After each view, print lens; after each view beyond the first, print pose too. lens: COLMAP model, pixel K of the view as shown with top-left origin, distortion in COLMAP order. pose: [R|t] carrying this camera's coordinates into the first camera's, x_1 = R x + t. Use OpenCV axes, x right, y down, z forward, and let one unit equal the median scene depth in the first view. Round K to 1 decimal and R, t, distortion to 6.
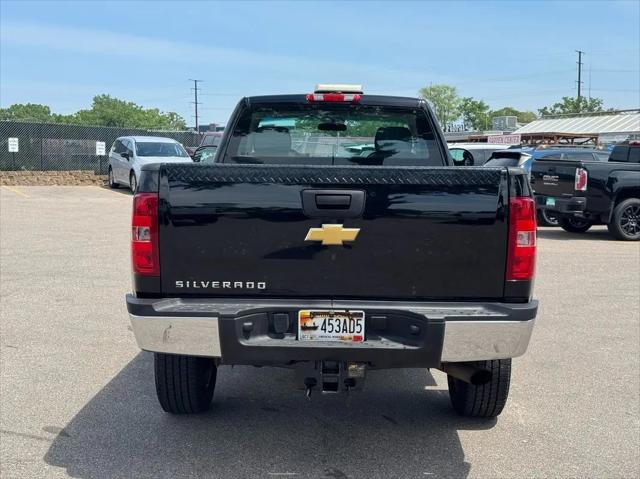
lens RADIAL K [[905.9, 0, 317.7], [0, 905.9, 240.2], [0, 0, 1]] dist [0.073531, 0.000000]
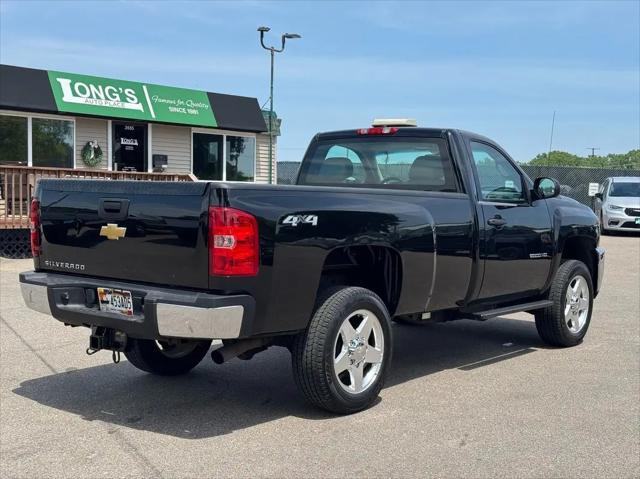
lens RADIAL K [[905.9, 0, 319.5], [0, 905.9, 235.1], [0, 0, 1]] dist [0.073531, 0.000000]
pose [[0.769072, 0.034418, -0.638235, 1.087741], [-0.070617, 0.997011, -0.031328, 0.018744], [0.635250, 0.069164, 0.769204, 0.163315]]
